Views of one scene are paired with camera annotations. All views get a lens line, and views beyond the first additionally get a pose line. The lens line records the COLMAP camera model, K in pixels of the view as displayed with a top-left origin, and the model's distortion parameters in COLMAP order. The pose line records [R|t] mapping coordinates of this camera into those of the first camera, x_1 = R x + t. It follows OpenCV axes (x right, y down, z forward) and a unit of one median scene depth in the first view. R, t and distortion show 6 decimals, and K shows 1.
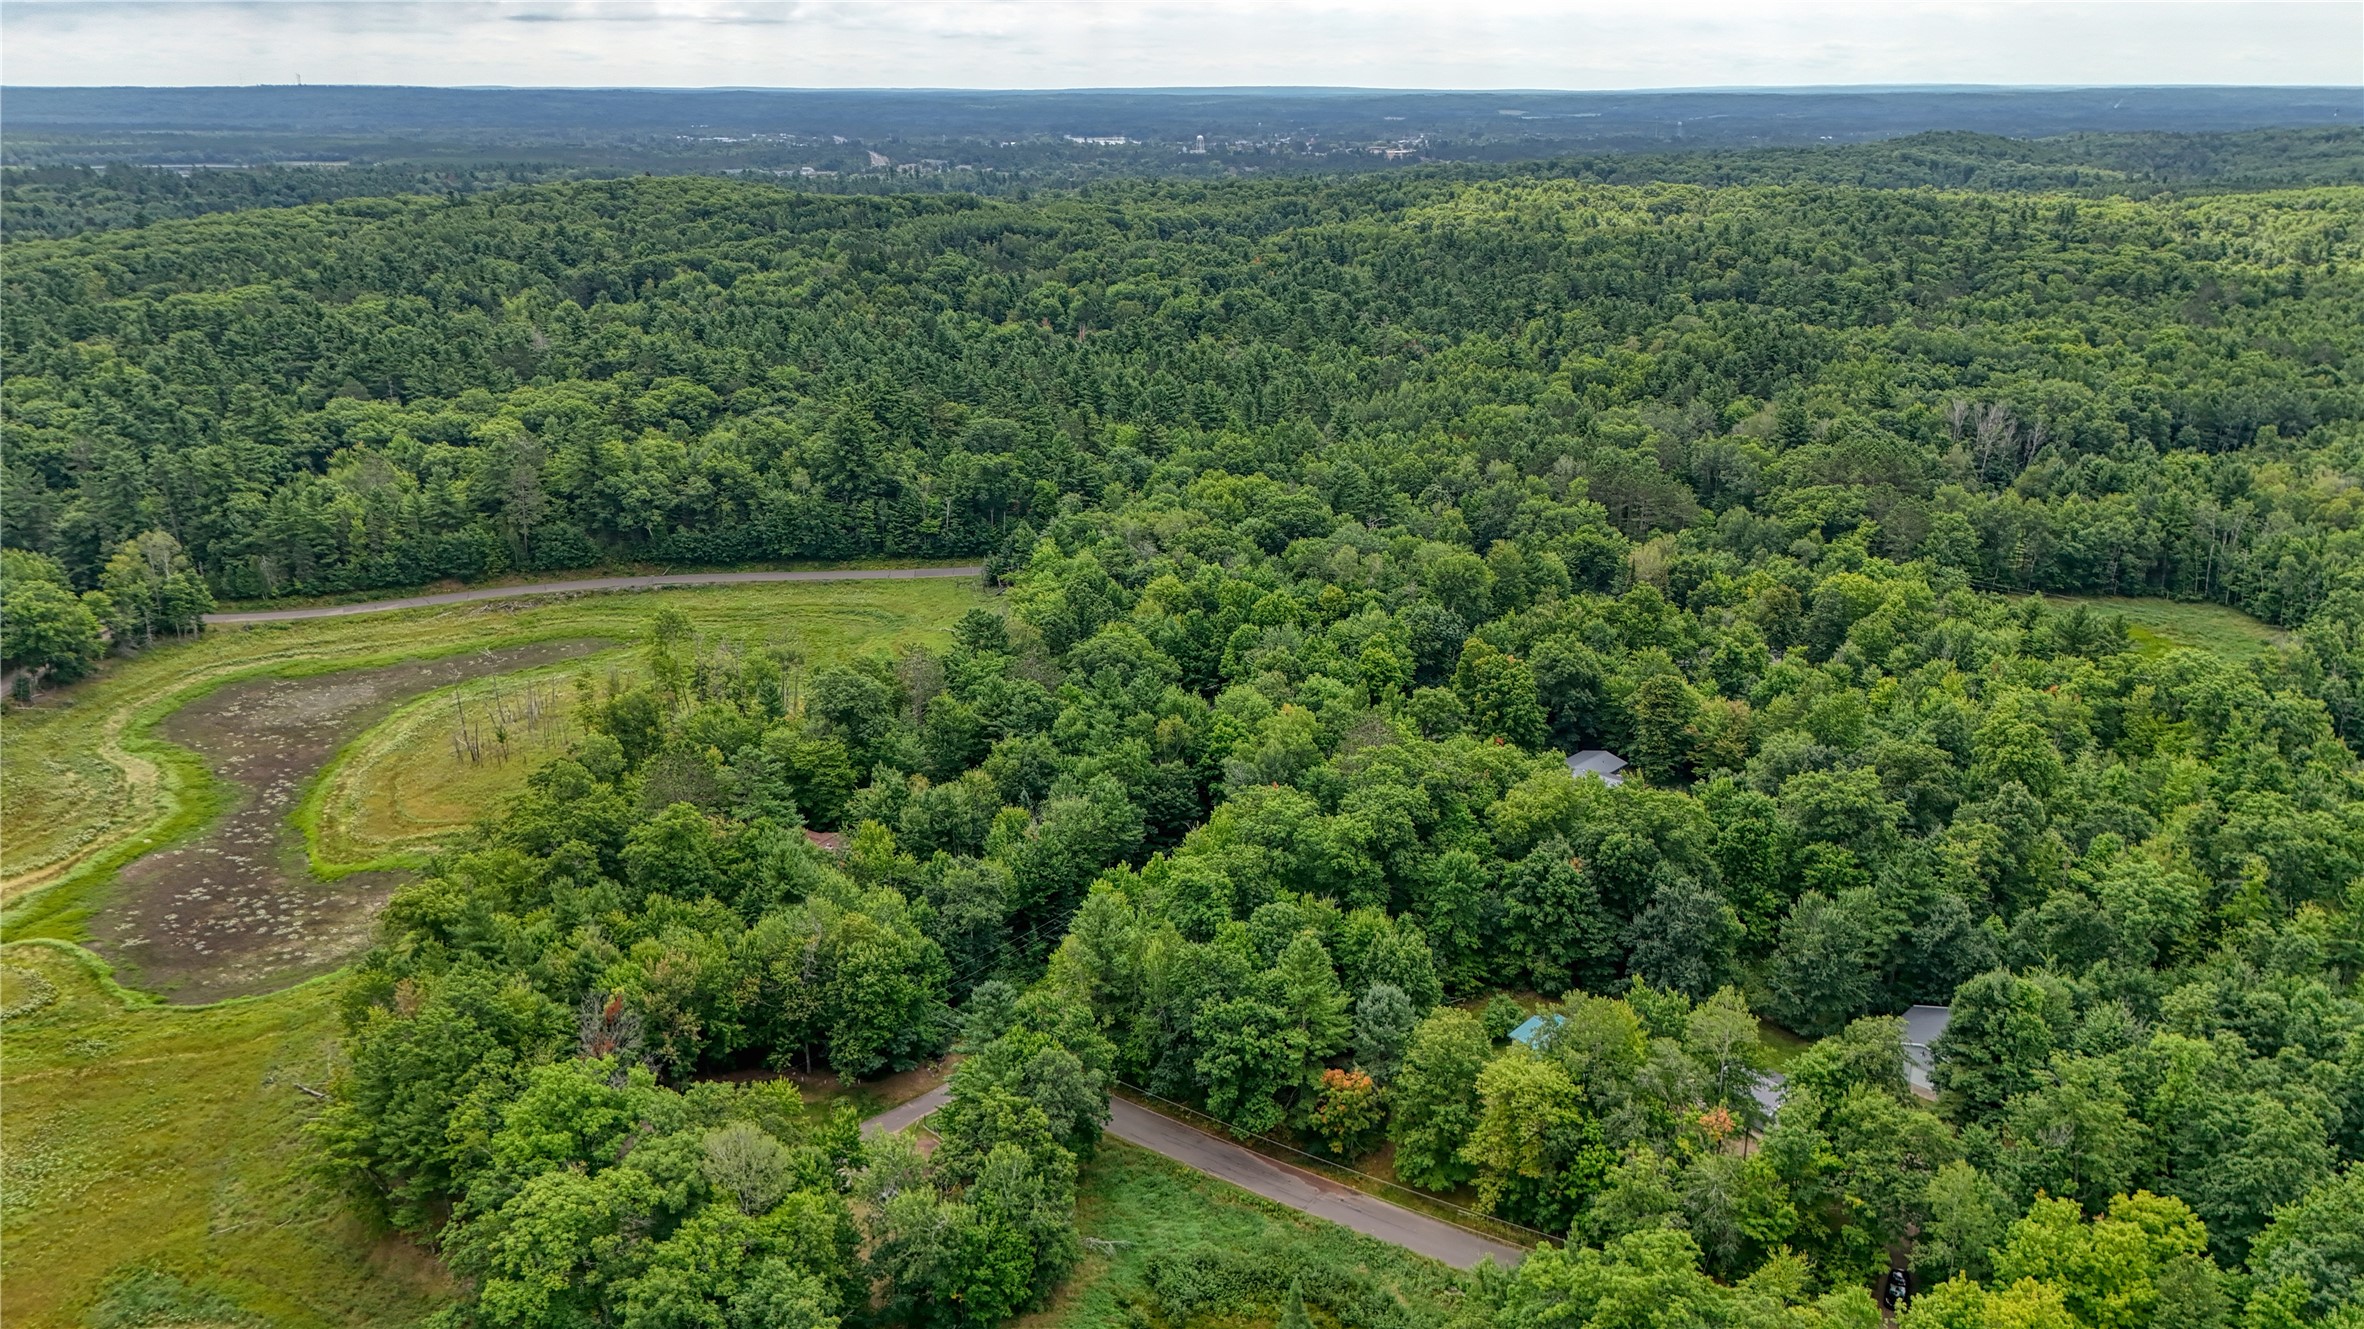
lens RADIAL K [[1747.1, 0, 1191.2], [0, 1747.1, 677.9], [0, 0, 1]] dist [0.087383, -0.095049]
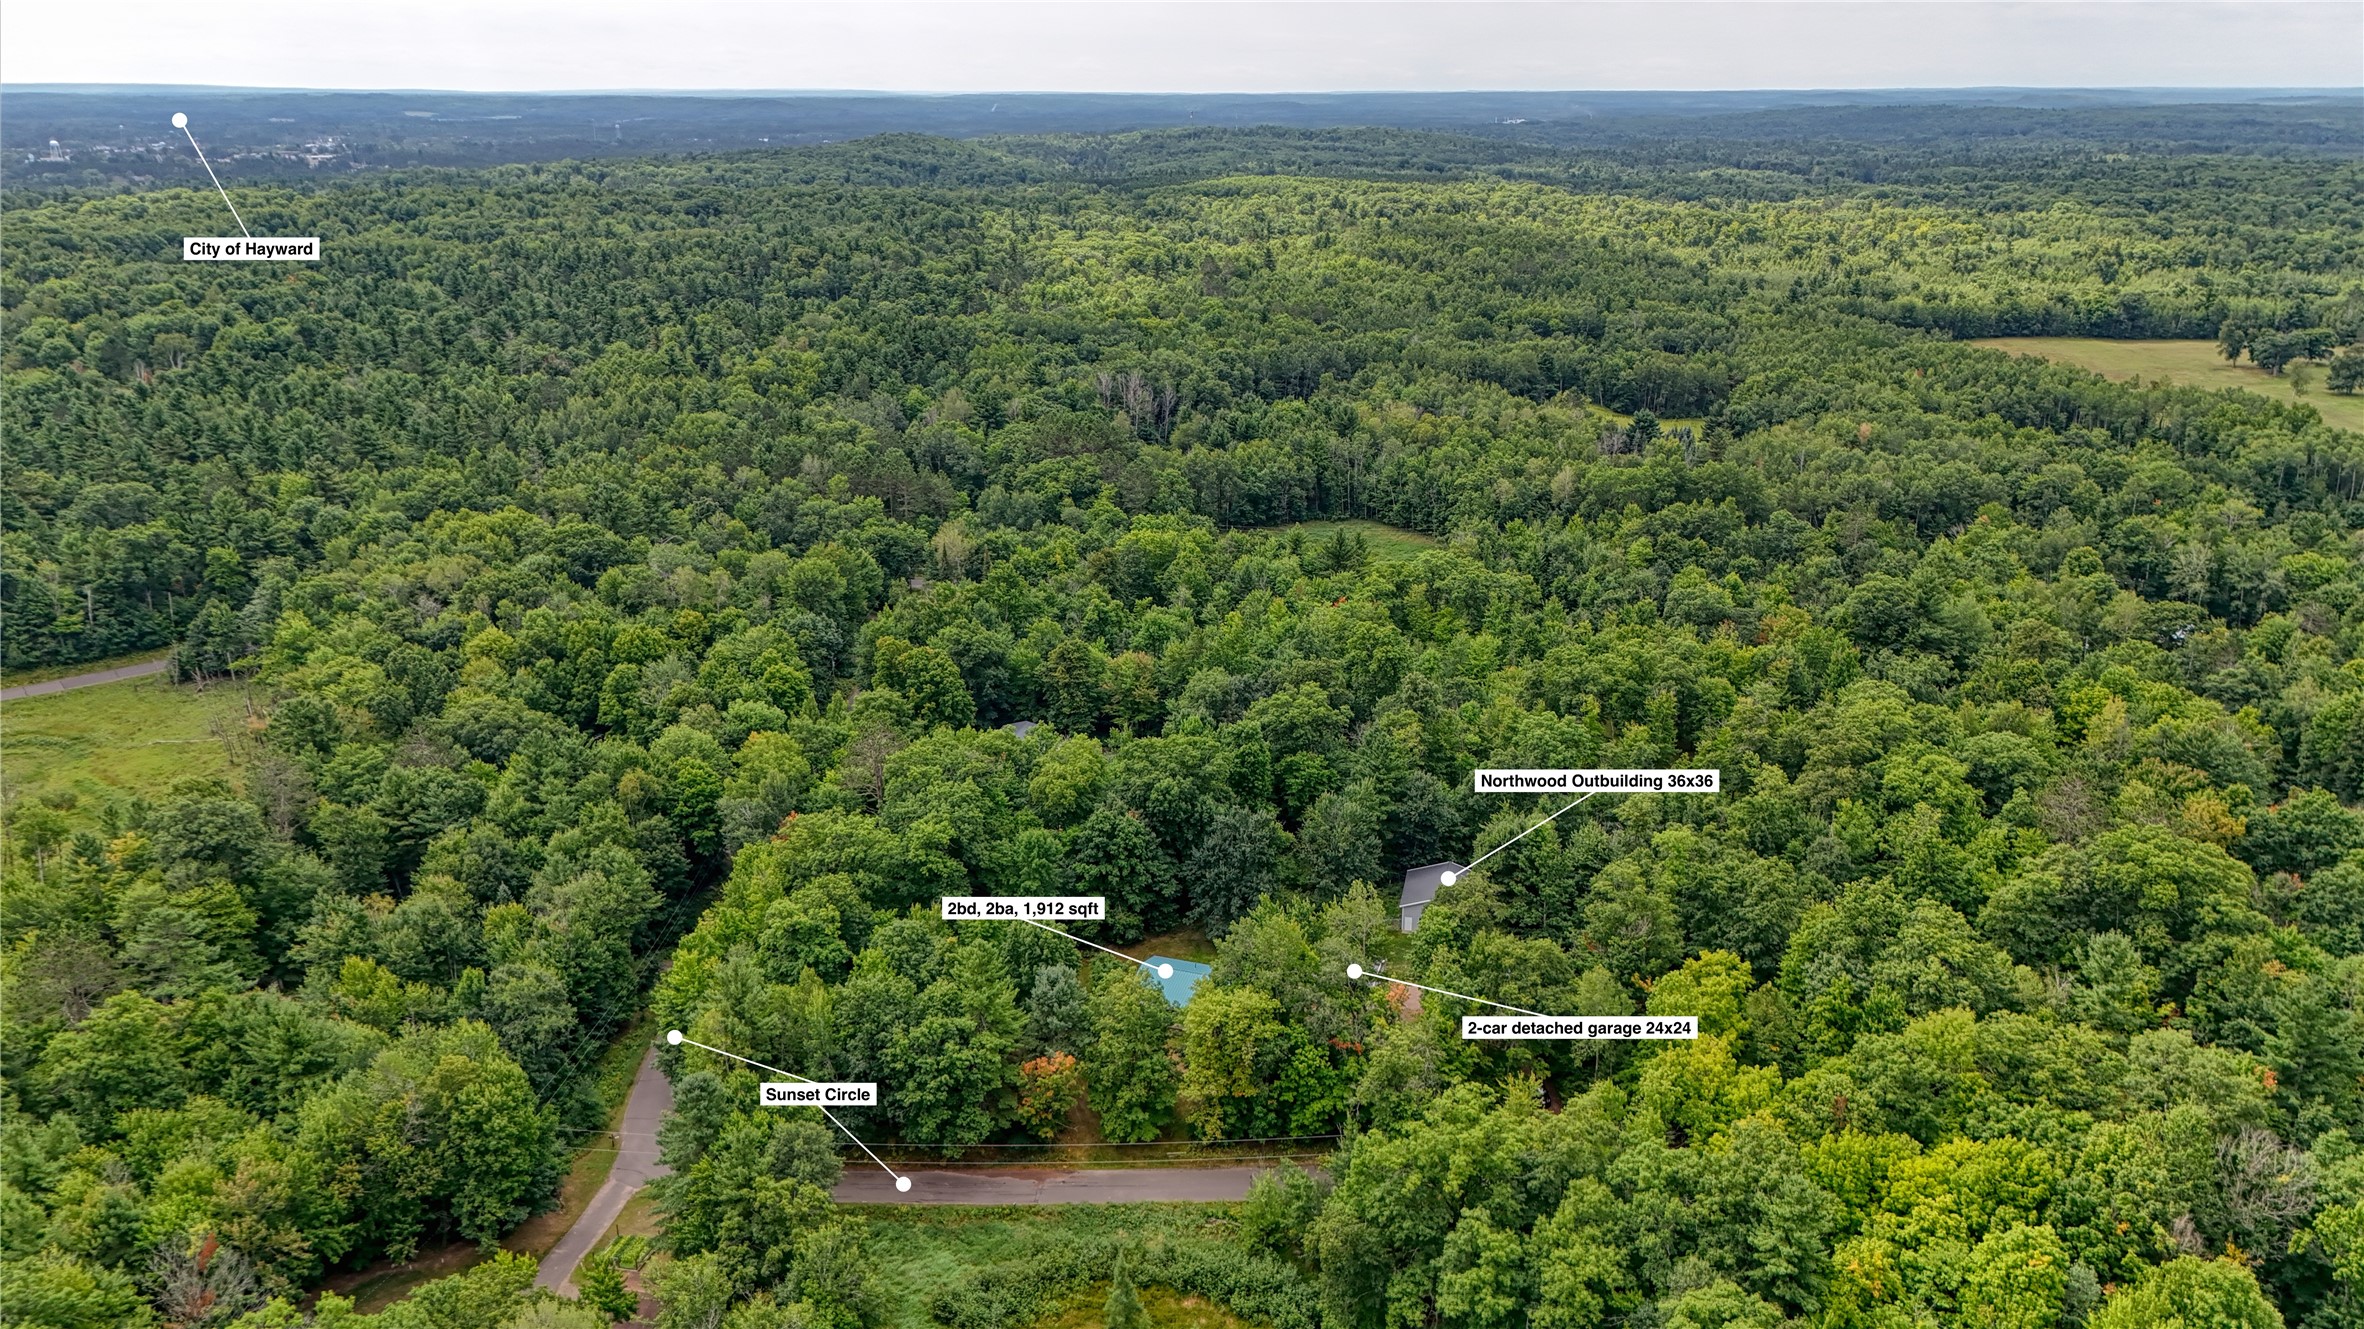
lens RADIAL K [[1745.2, 0, 1175.1], [0, 1745.2, 668.7], [0, 0, 1]] dist [0.138024, -0.166726]
pose [[0.841610, -0.172193, 0.511901, -0.228378], [0.175603, 0.983559, 0.042144, -0.018335], [-0.510741, 0.054423, 0.858010, 0.052468]]
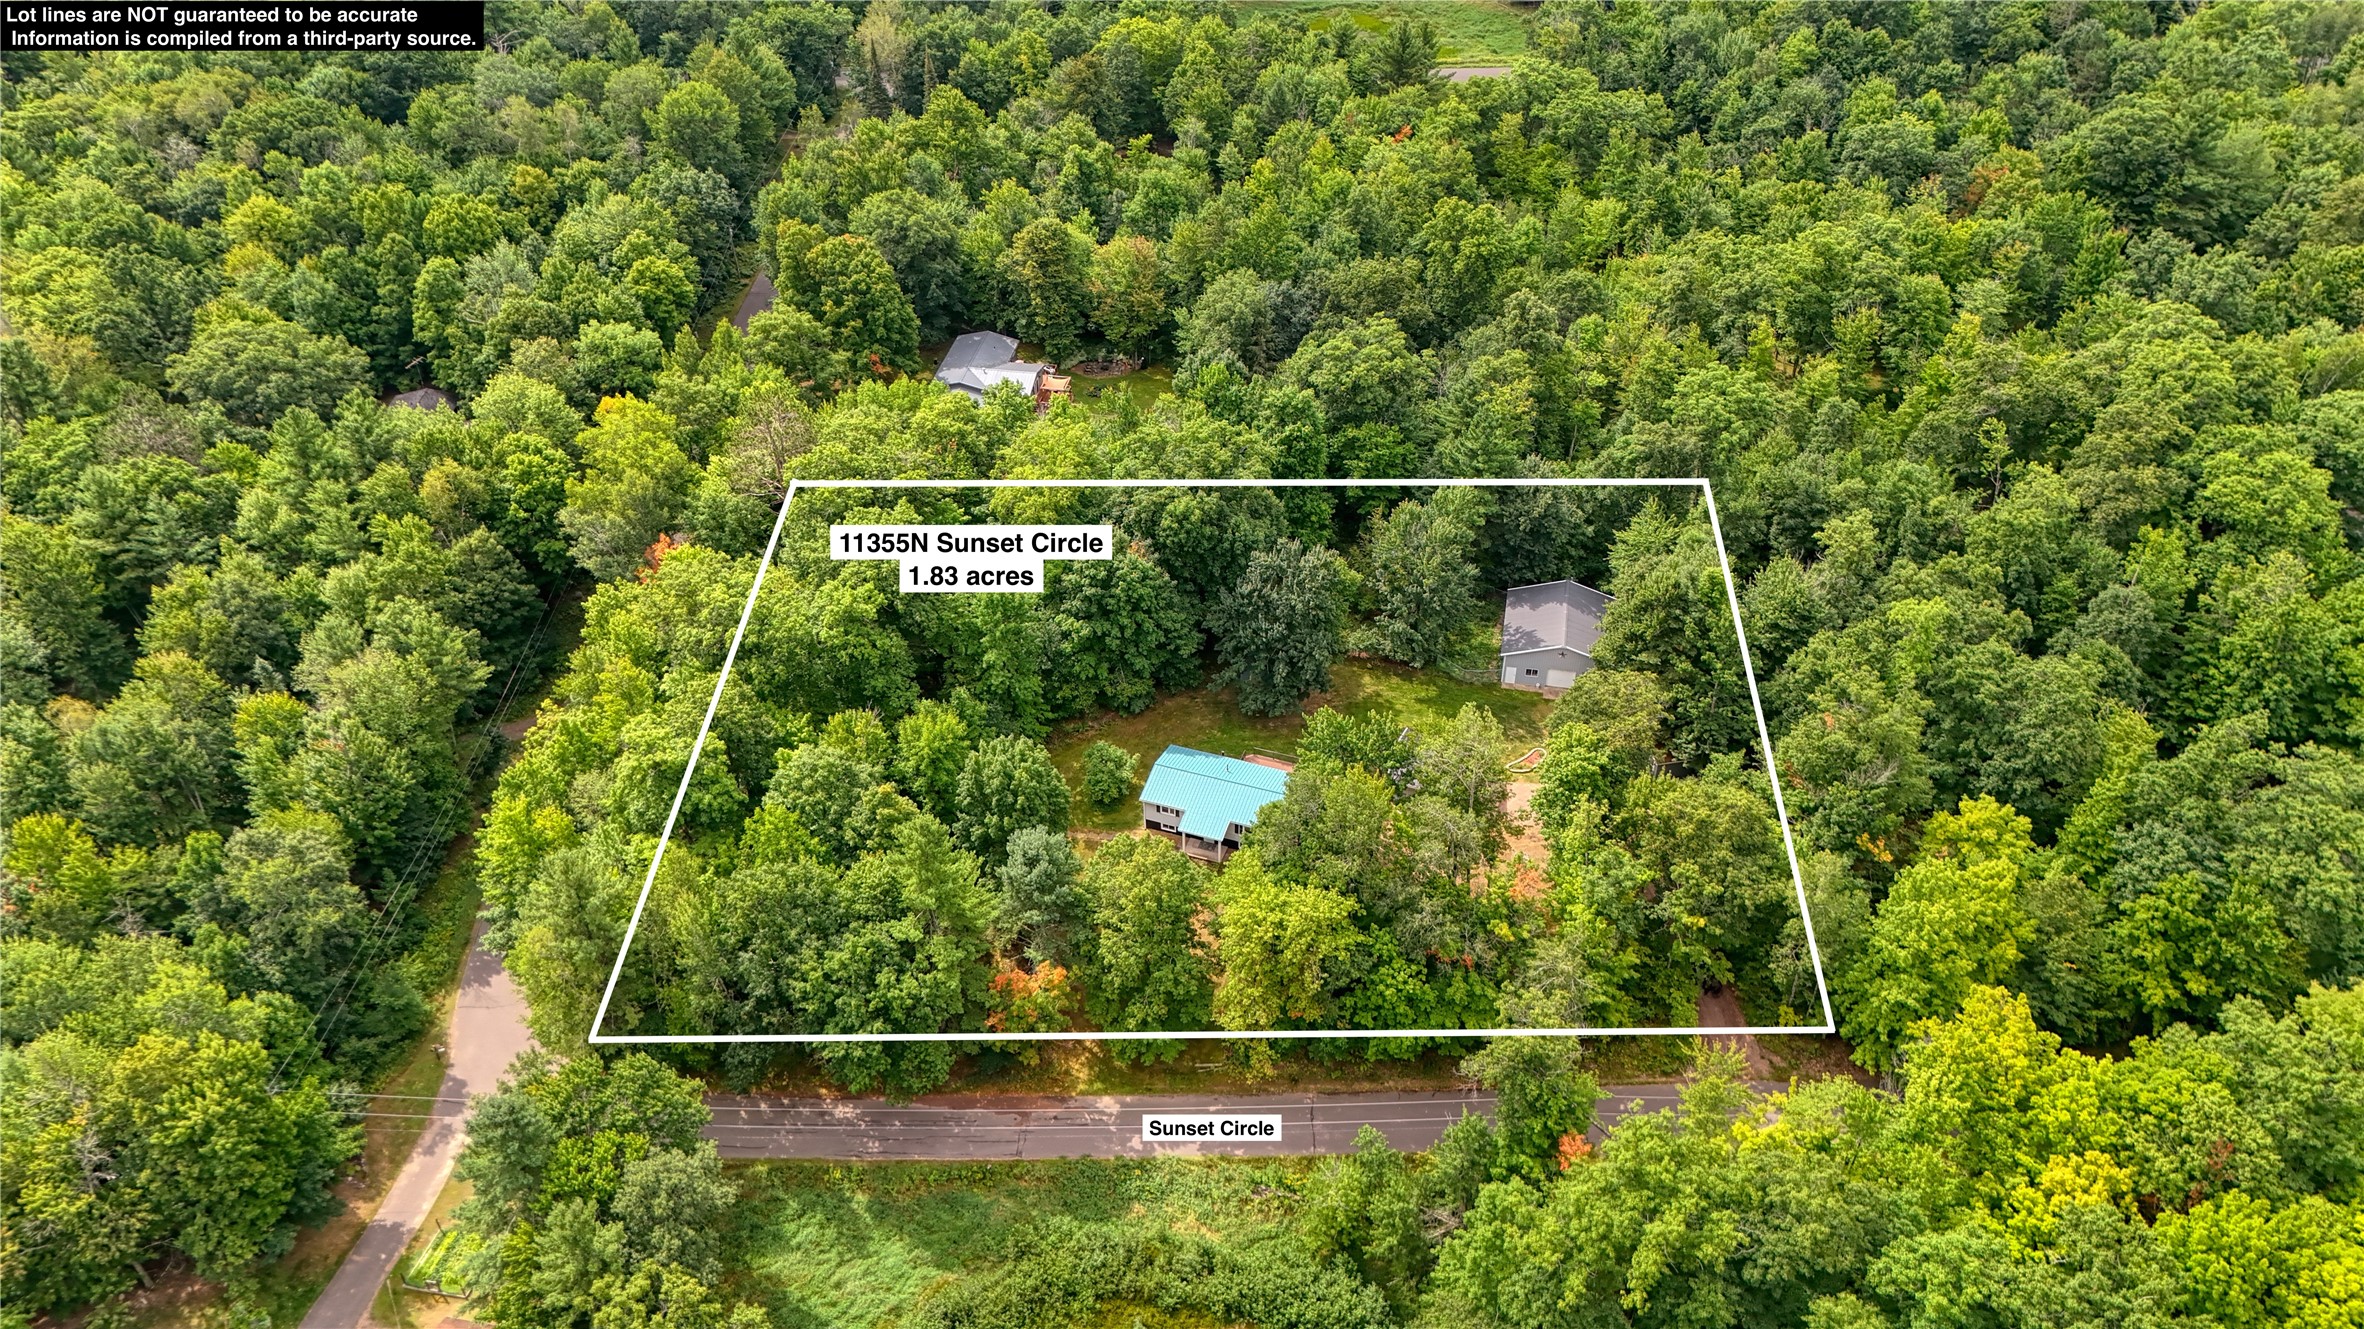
lens RADIAL K [[1738.3, 0, 1182.0], [0, 1738.3, 664.5], [0, 0, 1]] dist [0.056157, -0.019510]
pose [[0.835014, -0.340812, 0.431970, -0.085131], [0.182525, 0.912192, 0.366866, -0.096369], [-0.519072, -0.227493, 0.823900, 0.281131]]
